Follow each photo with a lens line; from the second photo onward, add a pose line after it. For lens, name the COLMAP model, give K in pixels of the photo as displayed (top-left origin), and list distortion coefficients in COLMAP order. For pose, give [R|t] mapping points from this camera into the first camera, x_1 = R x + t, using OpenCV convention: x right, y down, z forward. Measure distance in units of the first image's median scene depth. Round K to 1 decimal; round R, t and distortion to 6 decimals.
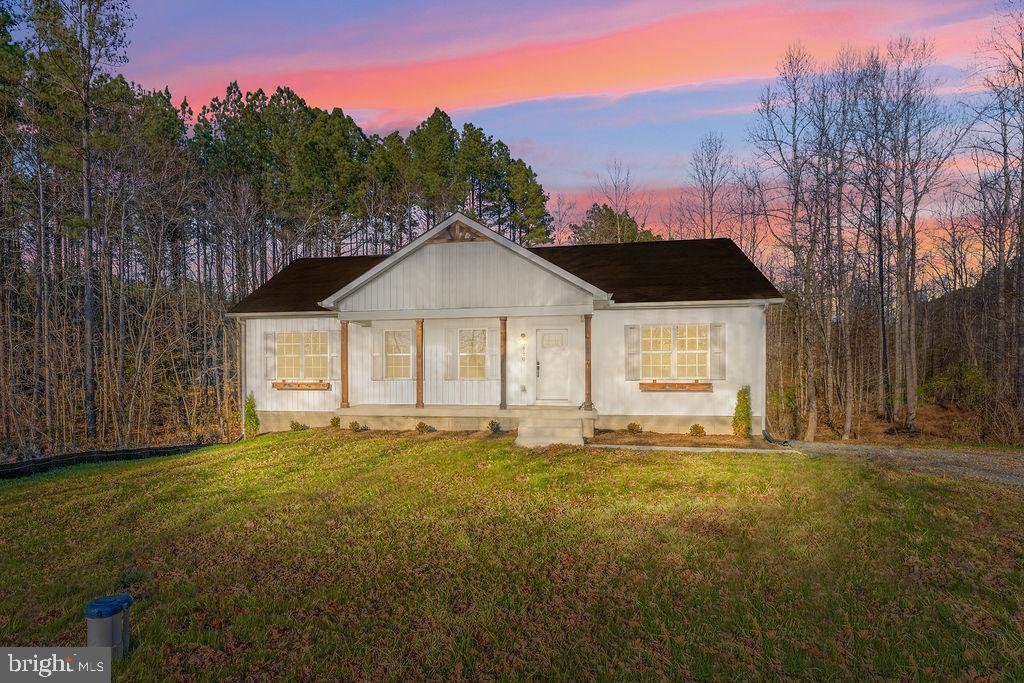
lens RADIAL K [[492.8, 0, 480.5], [0, 492.8, 375.6], [0, 0, 1]] dist [-0.003419, 0.000654]
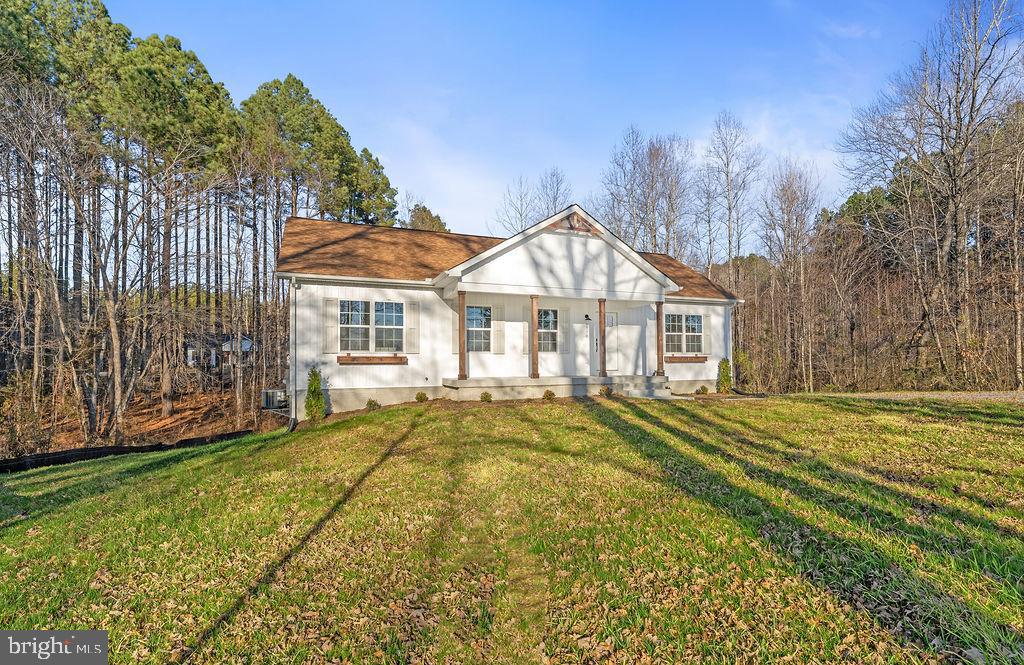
lens RADIAL K [[457.3, 0, 543.0], [0, 457.3, 351.2], [0, 0, 1]] dist [-0.003799, 0.000384]
pose [[0.846928, 0.010307, 0.531608, -0.253919], [0.006127, 0.999557, -0.029141, 0.014665], [-0.531672, 0.027938, 0.846489, 0.056600]]
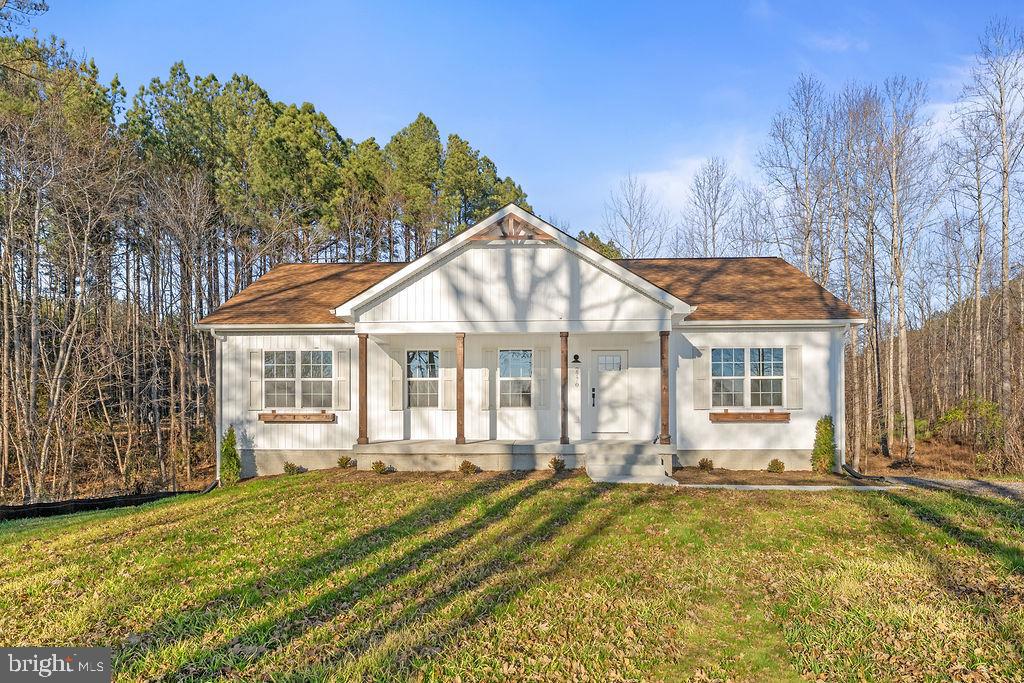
lens RADIAL K [[526.0, 0, 527.2], [0, 526.0, 405.3], [0, 0, 1]] dist [-0.001198, -0.000948]
pose [[0.990308, 0.001284, 0.138880, -0.053474], [0.000630, 0.999905, -0.013734, 0.005942], [-0.138884, 0.013688, 0.990214, 0.050833]]
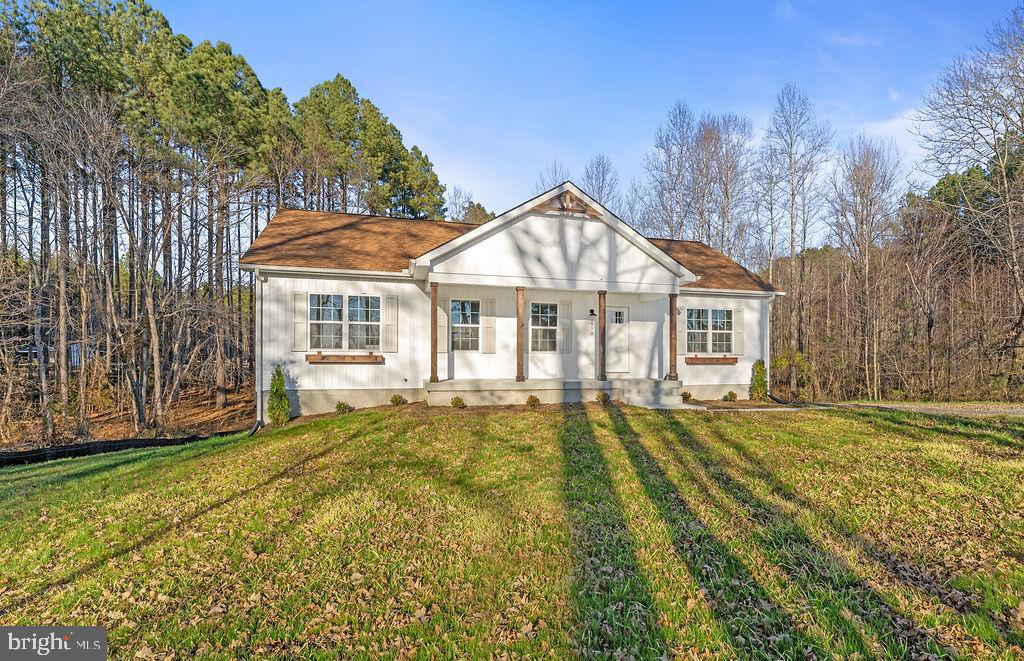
lens RADIAL K [[457.3, 0, 547.9], [0, 457.3, 357.0], [0, 0, 1]] dist [-0.003799, 0.000384]
pose [[0.903404, 0.008084, 0.428713, -0.179427], [-0.004541, 0.999947, -0.009286, 0.010907], [-0.428765, 0.006442, 0.903393, 0.071445]]
